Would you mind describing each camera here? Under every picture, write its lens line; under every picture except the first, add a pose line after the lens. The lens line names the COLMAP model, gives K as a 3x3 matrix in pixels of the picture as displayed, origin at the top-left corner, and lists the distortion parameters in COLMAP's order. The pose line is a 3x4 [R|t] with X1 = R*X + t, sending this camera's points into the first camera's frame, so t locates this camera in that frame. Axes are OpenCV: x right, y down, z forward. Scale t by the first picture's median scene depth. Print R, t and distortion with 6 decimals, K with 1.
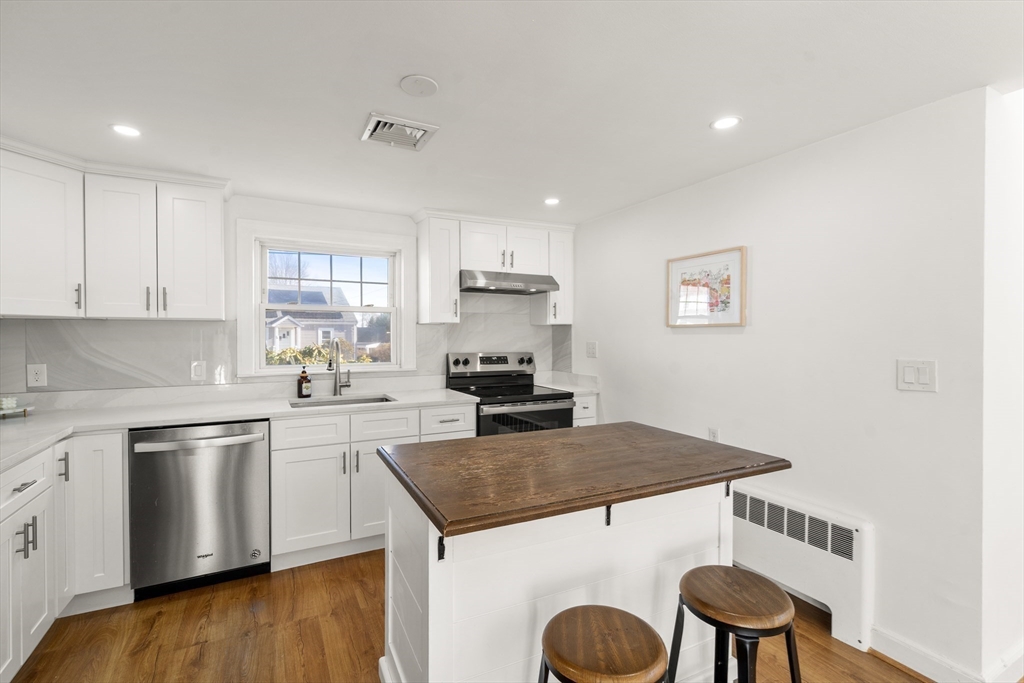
lens RADIAL K [[469.1, 0, 512.0], [0, 469.1, 341.5], [0, 0, 1]] dist [-0.000404, 0.000371]
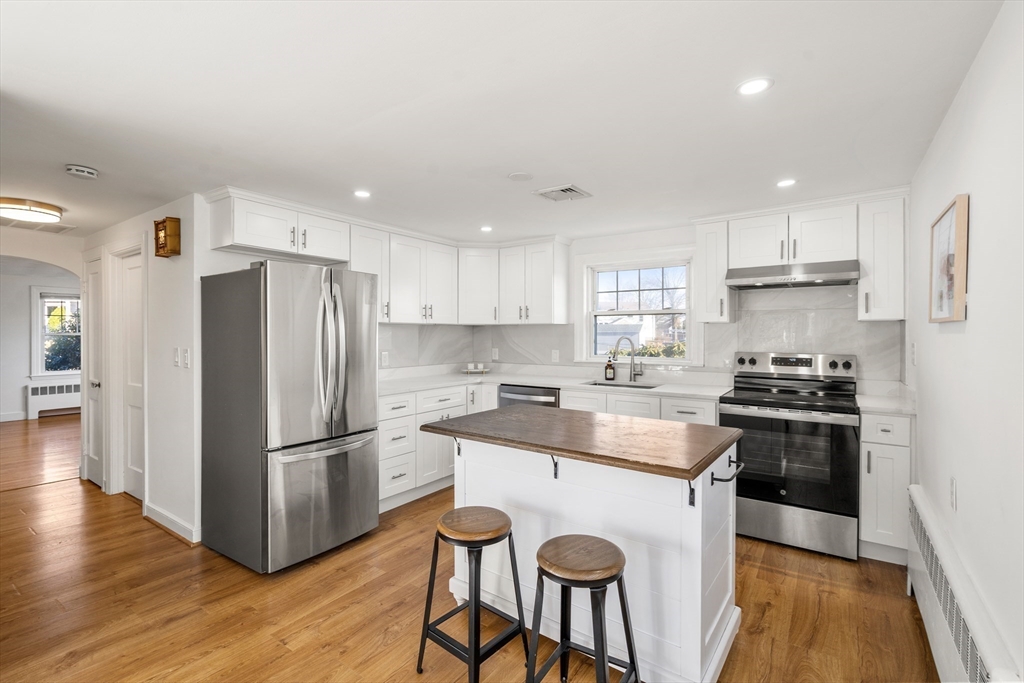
lens RADIAL K [[469.9, 0, 509.7], [0, 469.9, 333.5], [0, 0, 1]] dist [-0.004447, 0.000248]
pose [[0.449280, 0.000195, -0.893391, 0.577774], [-0.013501, 0.999887, -0.006571, -0.001224], [0.893289, 0.015014, 0.449232, 0.125661]]
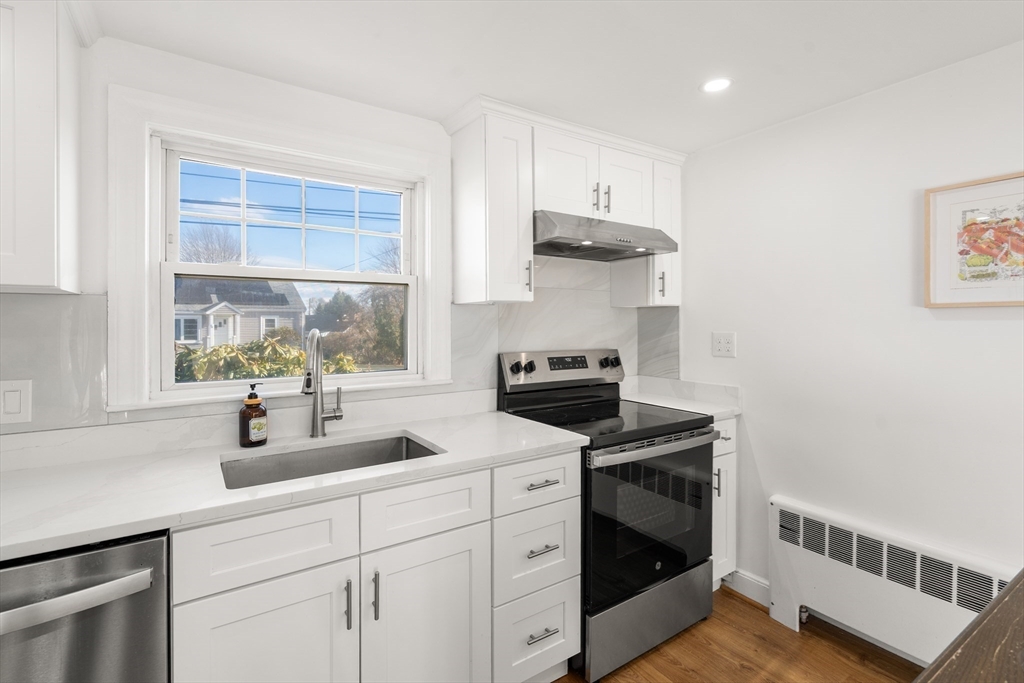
lens RADIAL K [[473.9, 0, 513.7], [0, 473.9, 323.7], [0, 0, 1]] dist [-0.001109, 0.000201]
pose [[0.994854, -0.003160, 0.101267, -0.193511], [0.004358, 0.999923, -0.011611, -0.005899], [-0.101223, 0.011992, 0.994792, 0.415194]]
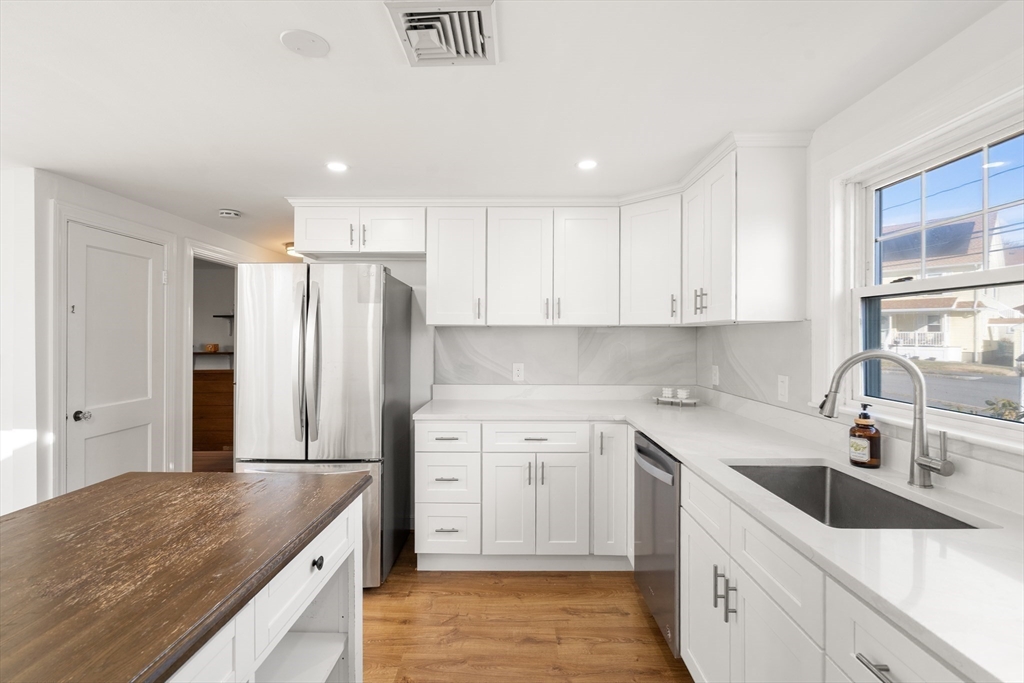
lens RADIAL K [[467.8, 0, 510.4], [0, 467.8, 336.1], [0, 0, 1]] dist [-0.002608, -0.000024]
pose [[-0.487014, -0.002777, -0.873390, 0.167231], [-0.015297, 0.999869, 0.005350, -0.015970], [0.873260, 0.015966, -0.486992, 0.833434]]
